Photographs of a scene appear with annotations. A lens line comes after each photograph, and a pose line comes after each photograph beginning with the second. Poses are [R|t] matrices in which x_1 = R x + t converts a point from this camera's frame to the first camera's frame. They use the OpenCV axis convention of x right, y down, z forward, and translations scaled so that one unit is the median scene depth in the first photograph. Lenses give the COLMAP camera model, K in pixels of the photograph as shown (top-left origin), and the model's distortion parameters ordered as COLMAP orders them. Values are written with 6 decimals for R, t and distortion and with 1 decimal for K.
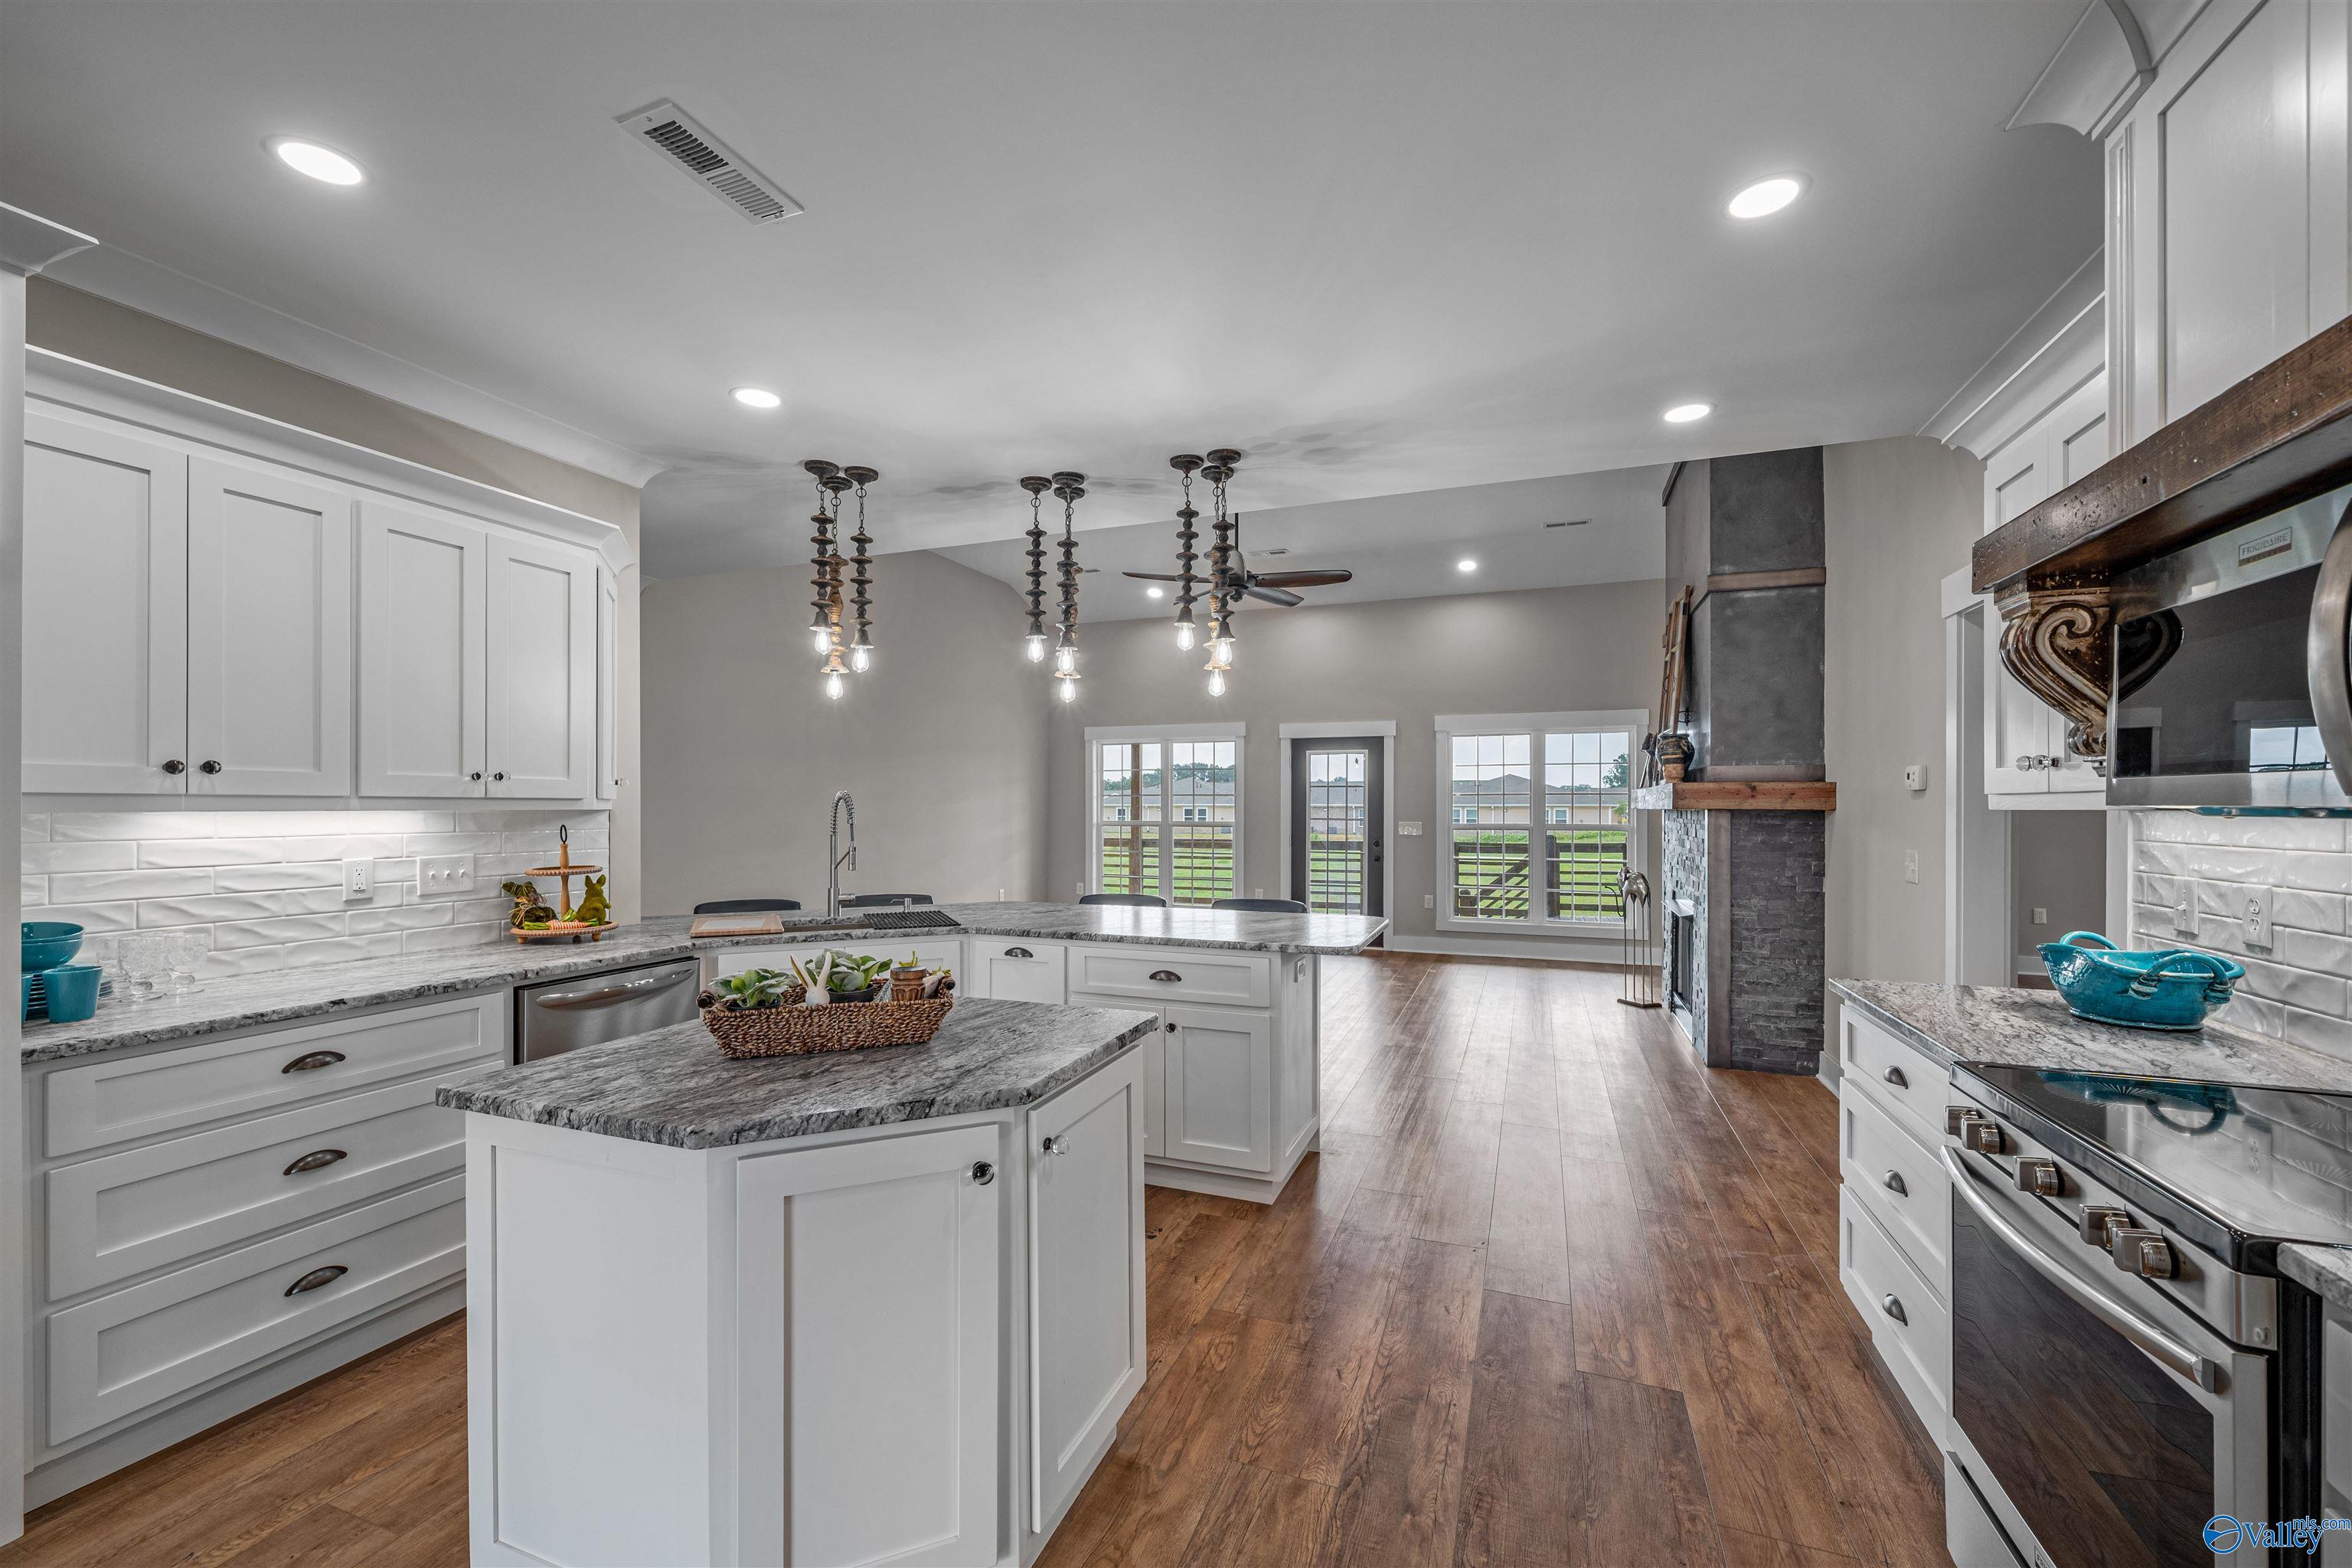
lens RADIAL K [[940.9, 0, 1166.9], [0, 940.9, 810.0], [0, 0, 1]] dist [0.000329, -0.000022]
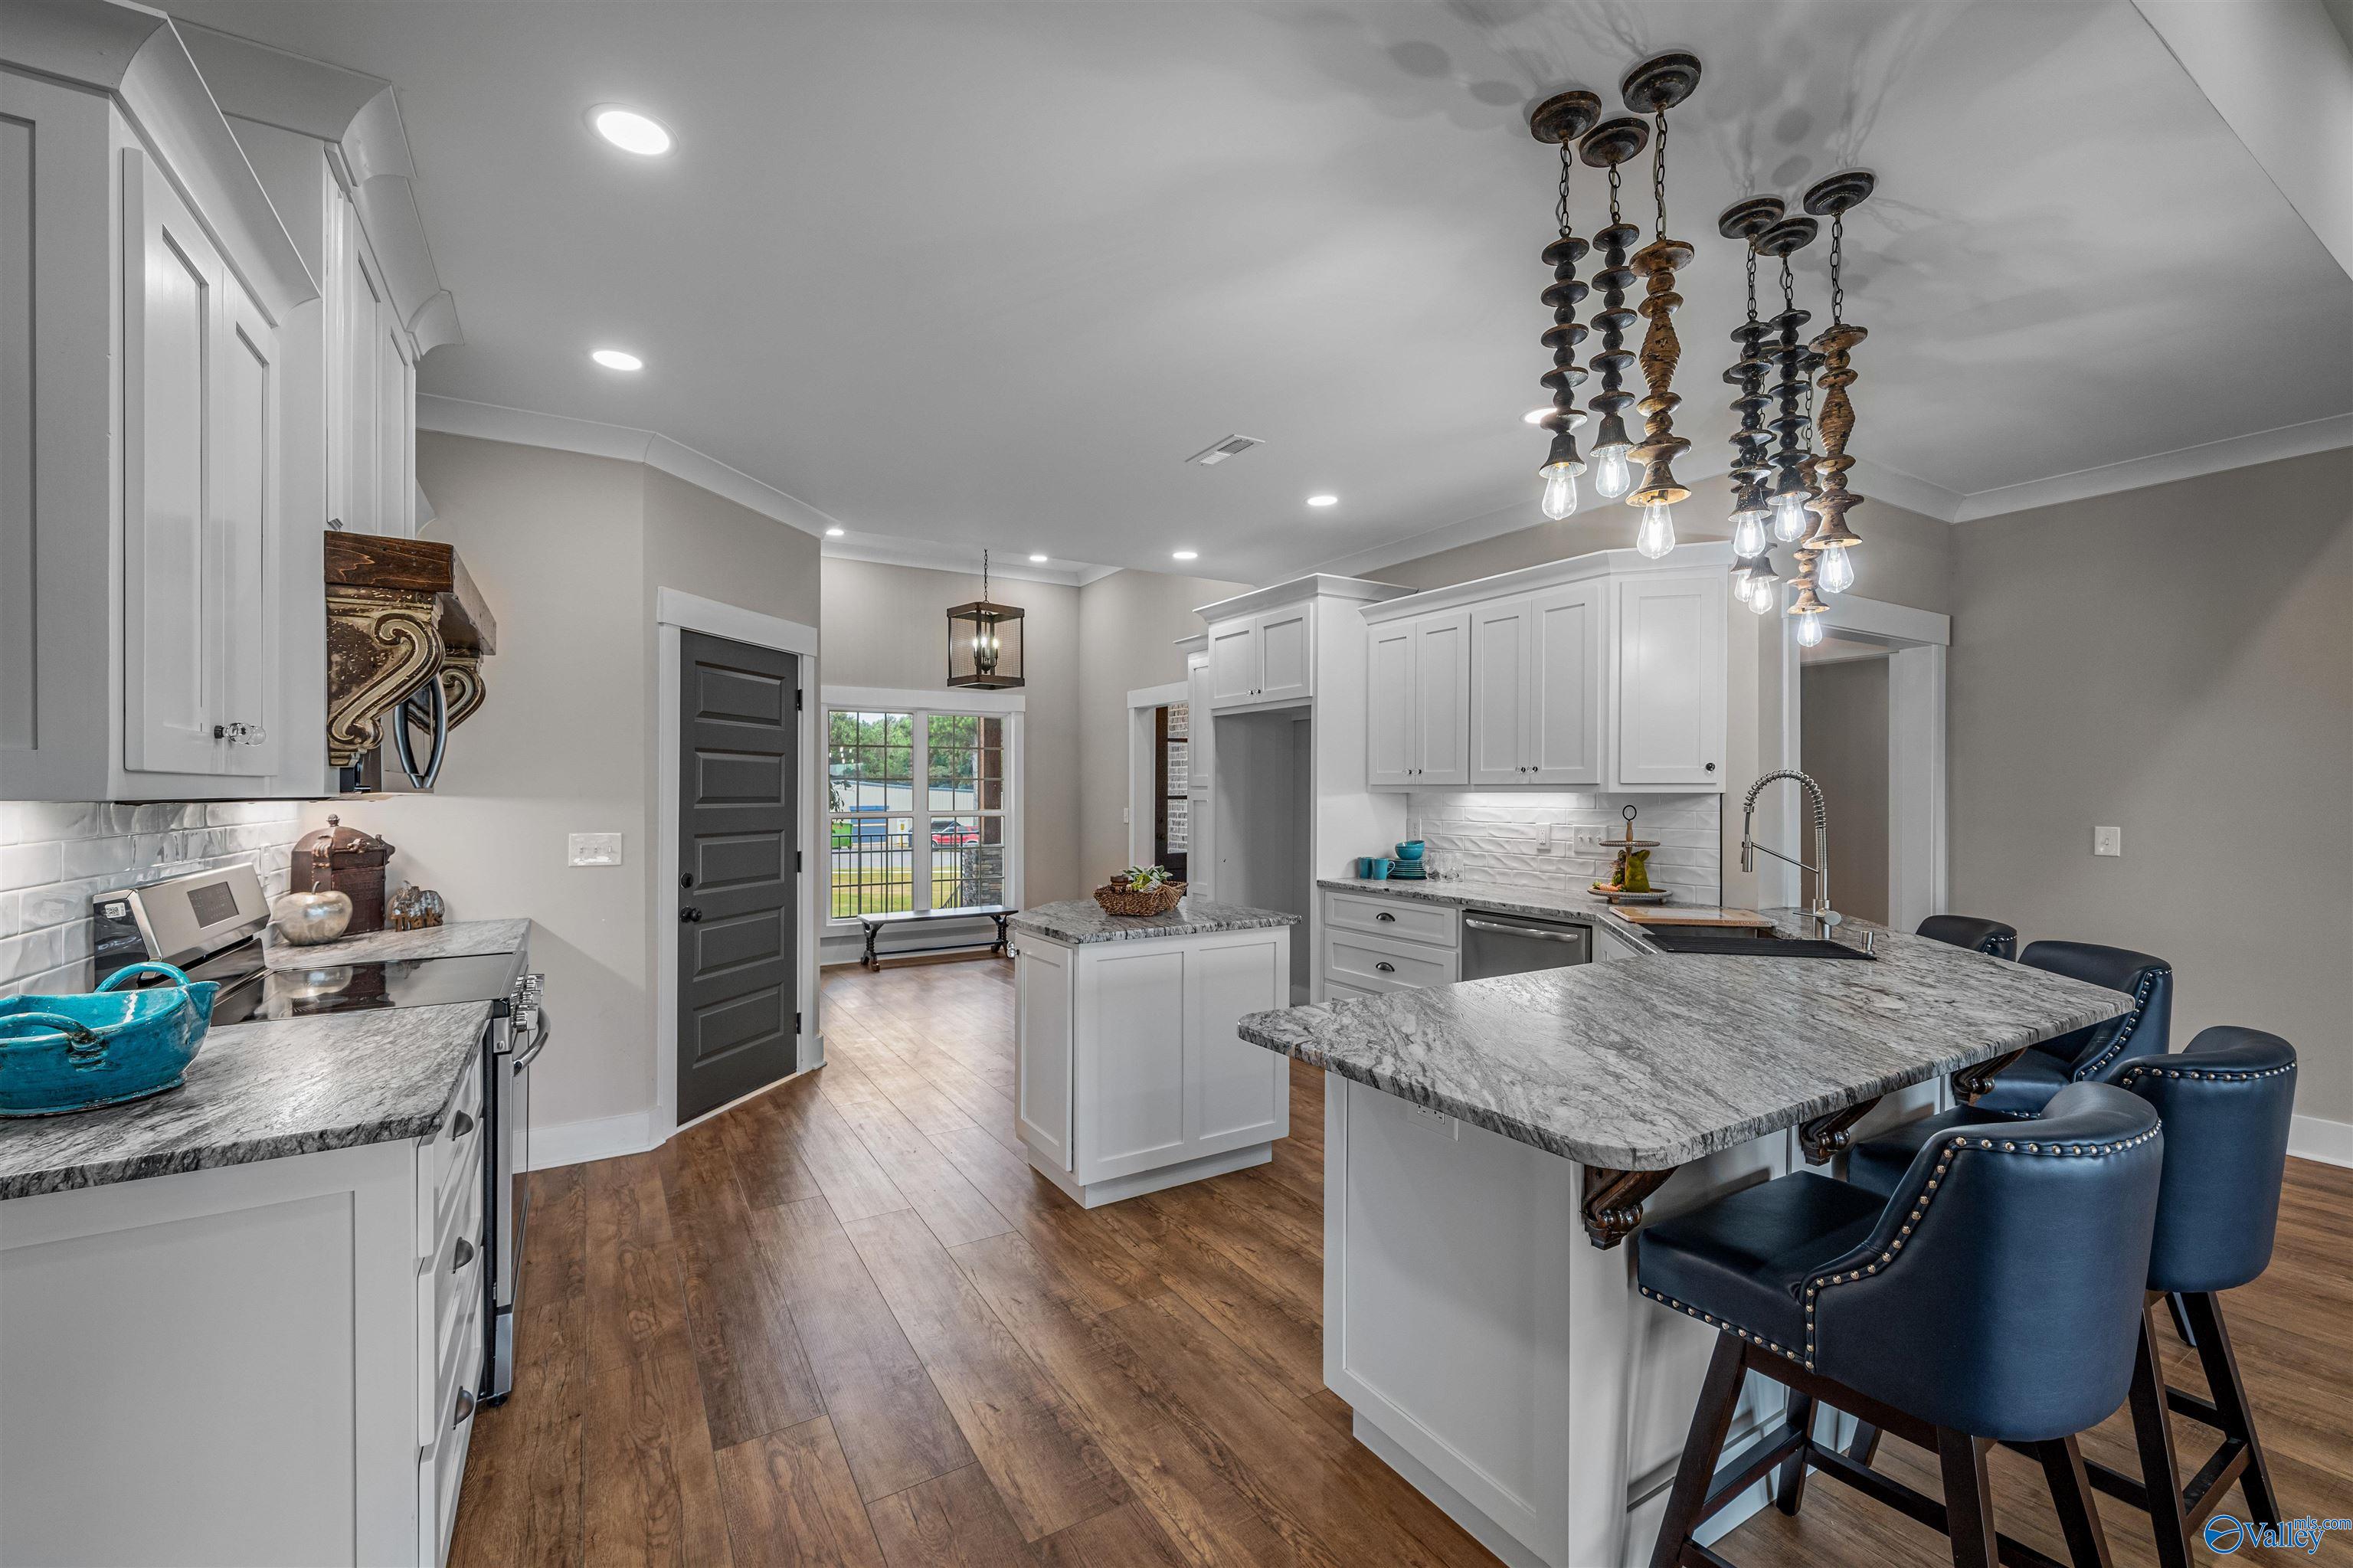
lens RADIAL K [[952.7, 0, 1176.5], [0, 952.7, 784.0], [0, 0, 1]] dist [0.001720, 0.000071]
pose [[-0.599036, -0.003781, -0.800713, 0.795369], [0.001016, 0.999984, -0.005483, -0.005975], [0.800721, -0.004098, -0.599023, 1.491102]]
